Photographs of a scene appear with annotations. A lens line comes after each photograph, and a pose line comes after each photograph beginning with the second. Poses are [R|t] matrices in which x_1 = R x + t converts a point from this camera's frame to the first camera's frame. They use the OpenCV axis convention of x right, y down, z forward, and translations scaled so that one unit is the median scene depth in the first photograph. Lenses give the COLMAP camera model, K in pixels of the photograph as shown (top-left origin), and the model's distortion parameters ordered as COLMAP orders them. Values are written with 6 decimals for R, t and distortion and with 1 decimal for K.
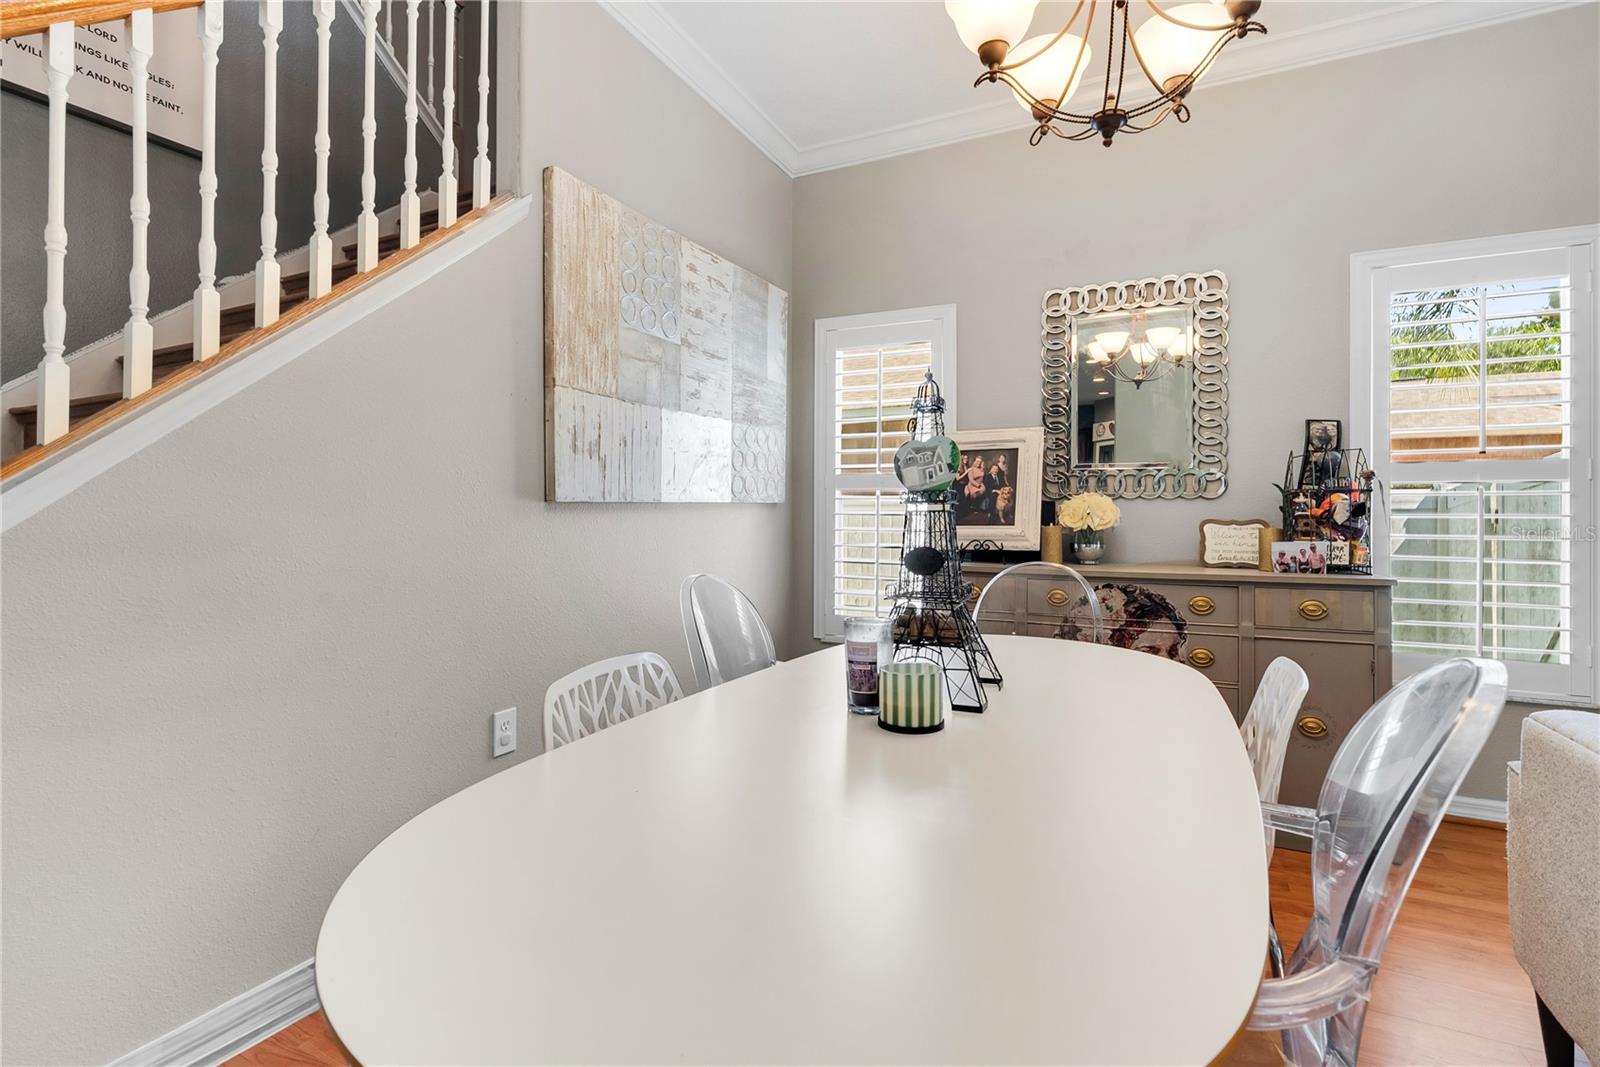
lens RADIAL K [[745.1, 0, 787.9], [0, 745.1, 517.0], [0, 0, 1]] dist [0.000584, 0.000588]
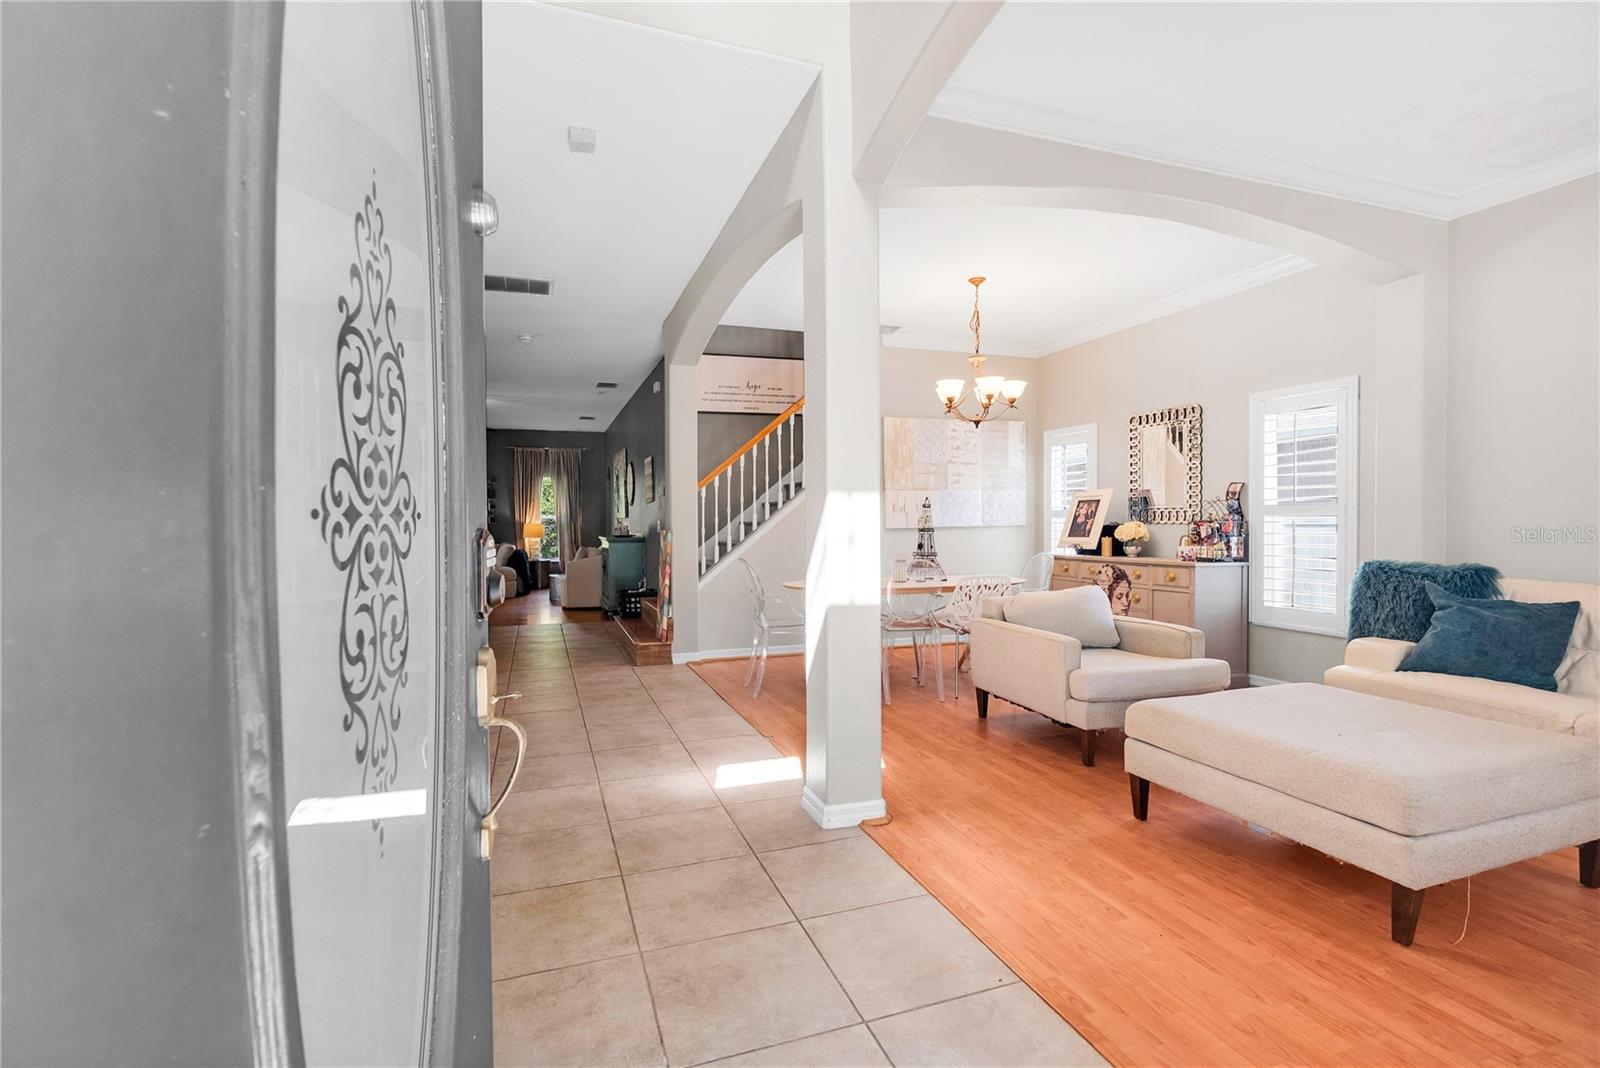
lens RADIAL K [[745.1, 0, 803.7], [0, 745.1, 532.6], [0, 0, 1]] dist [0.000584, 0.000588]
pose [[0.727114, 0.000281, -0.686517, 1.156707], [0.008065, 0.999927, 0.008950, -0.026997], [0.686470, -0.012045, 0.727059, -1.078020]]
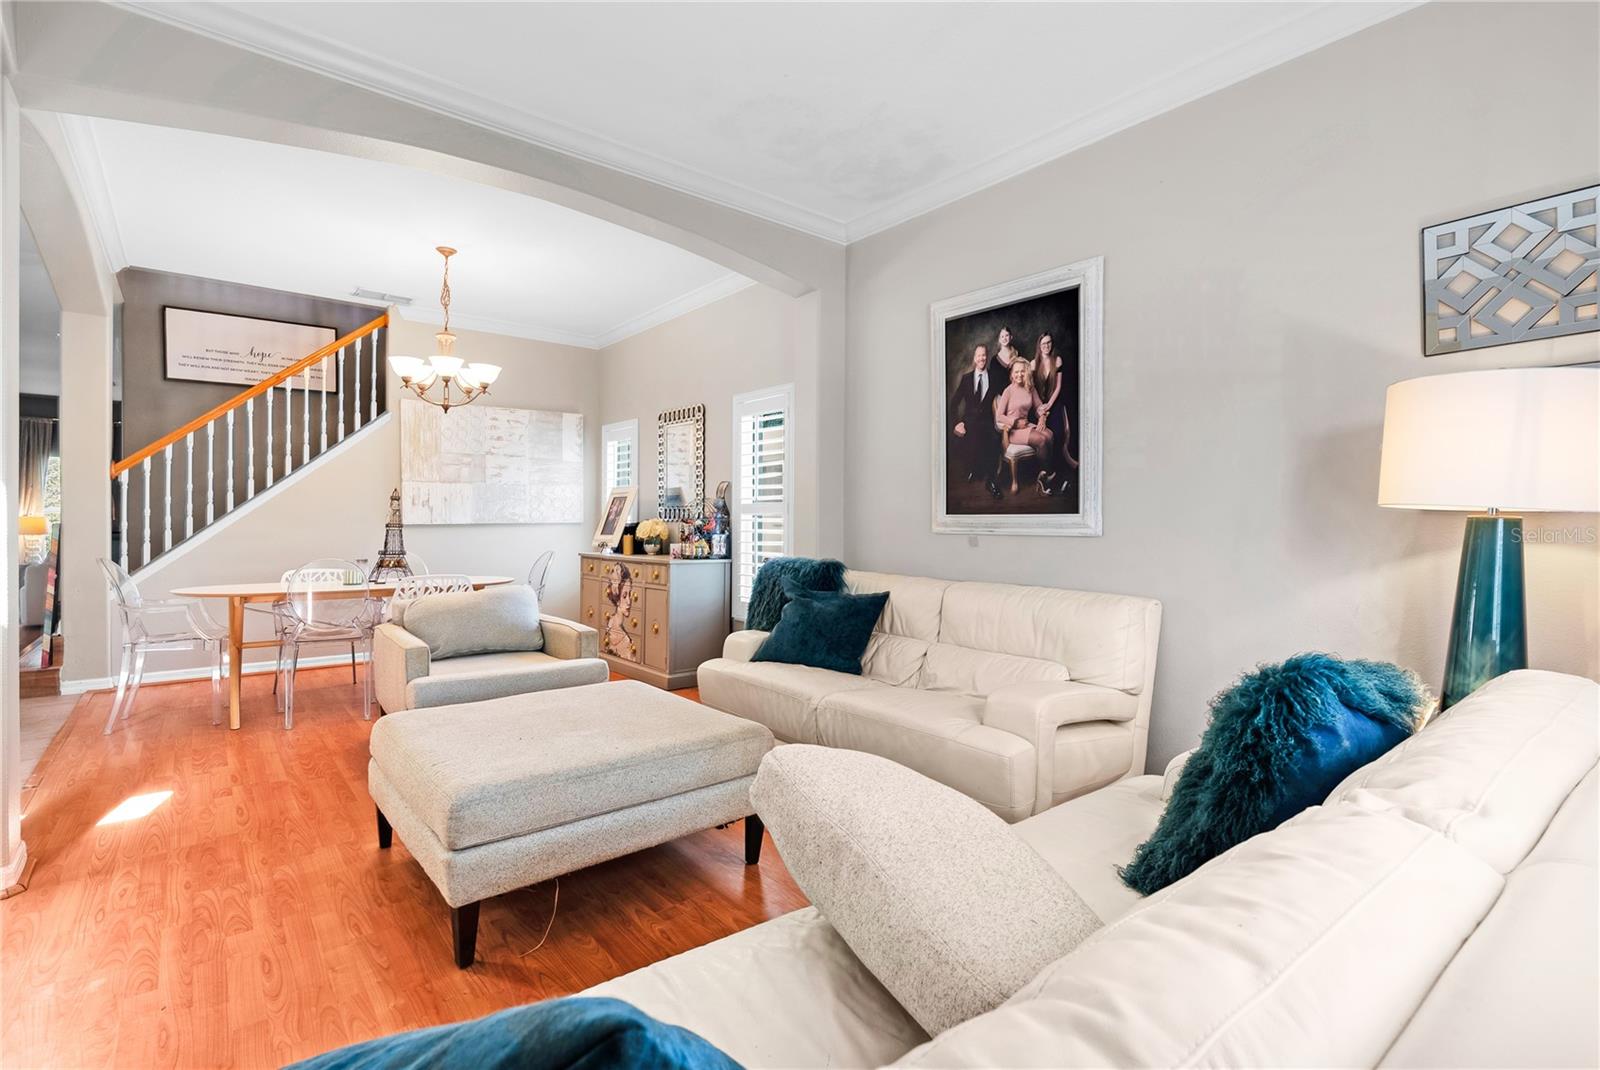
lens RADIAL K [[745.1, 0, 830.1], [0, 745.1, 533.3], [0, 0, 1]] dist [0.000584, 0.000588]
pose [[0.919071, 0.005426, -0.394054, 1.650130], [-0.001344, 0.999943, 0.010633, -0.016020], [0.394089, -0.009243, 0.919026, -0.646485]]
